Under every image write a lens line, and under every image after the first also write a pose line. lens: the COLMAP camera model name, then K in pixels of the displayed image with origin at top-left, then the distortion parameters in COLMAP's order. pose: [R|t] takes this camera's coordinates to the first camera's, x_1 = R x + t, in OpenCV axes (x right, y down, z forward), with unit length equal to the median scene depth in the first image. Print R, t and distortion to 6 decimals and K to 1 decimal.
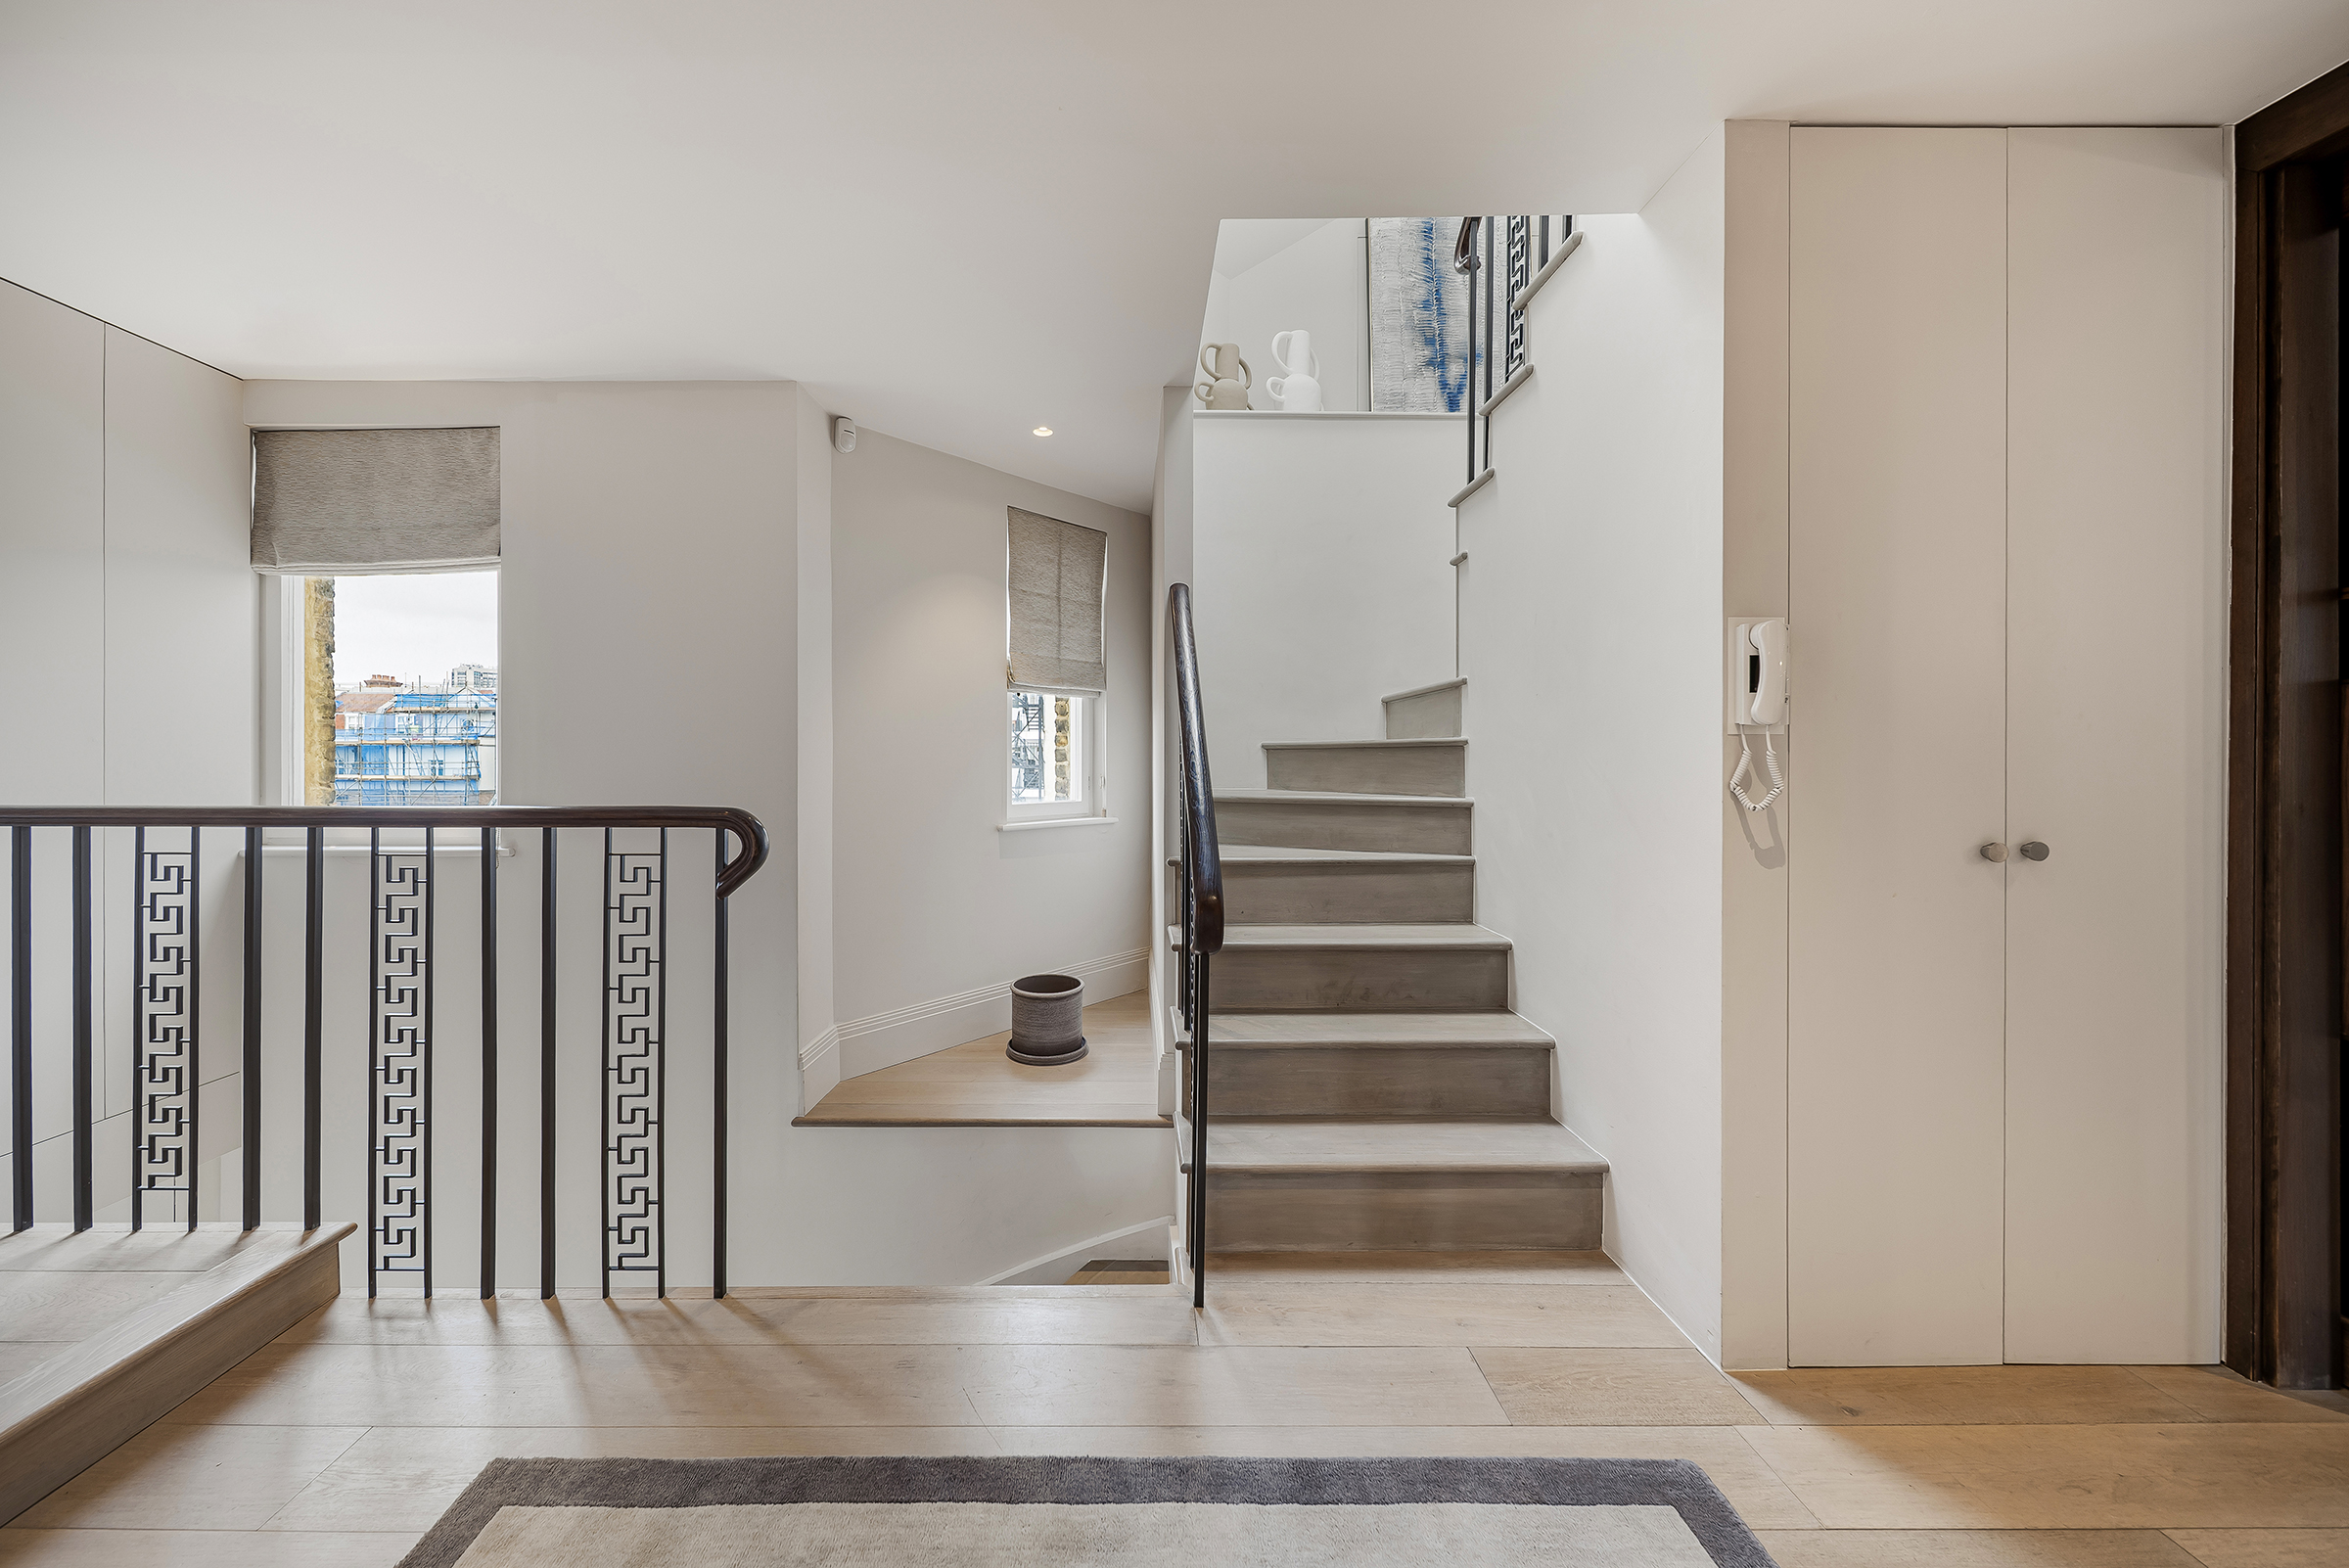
lens RADIAL K [[808.0, 0, 1146.7], [0, 808.0, 756.2], [0, 0, 1]] dist [-0.003215, -0.000327]
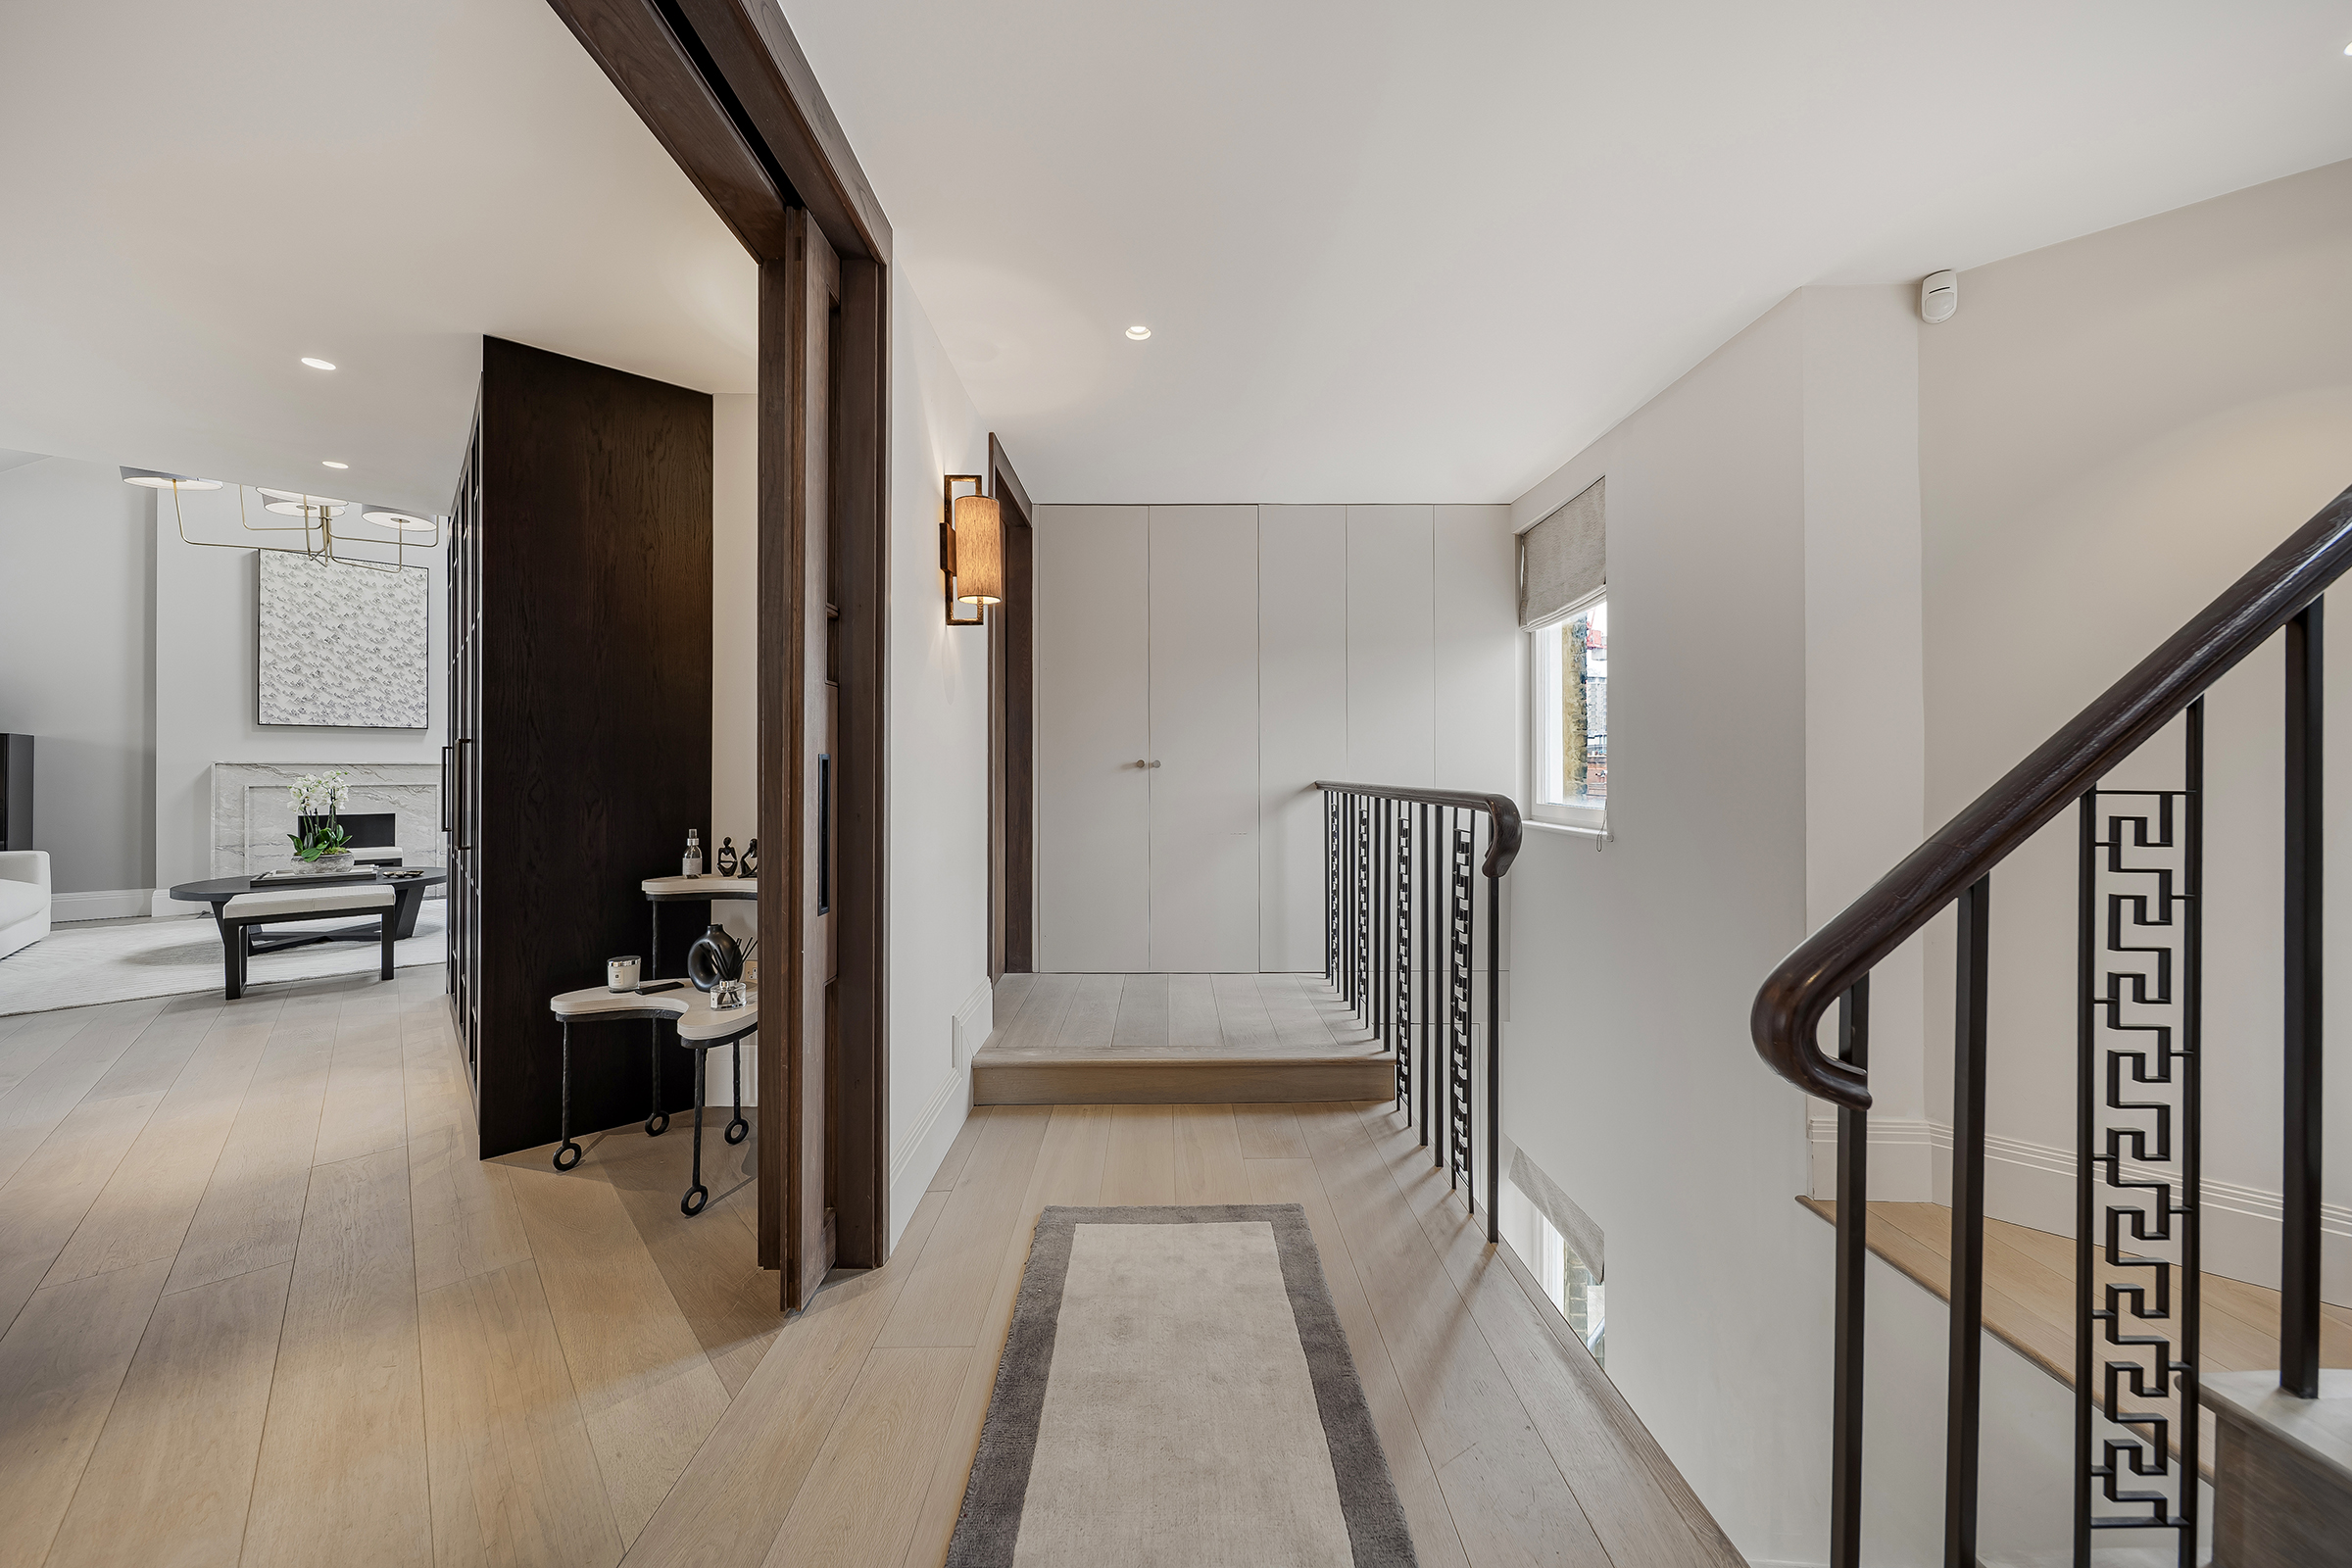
lens RADIAL K [[809.0, 0, 1162.6], [0, 809.0, 770.9], [0, 0, 1]] dist [-0.003215, -0.000327]
pose [[-0.003531, 0.008956, -0.999954, 0.363040], [0.002128, 0.999958, 0.008948, 0.008668], [0.999992, -0.002096, -0.003550, 0.353763]]
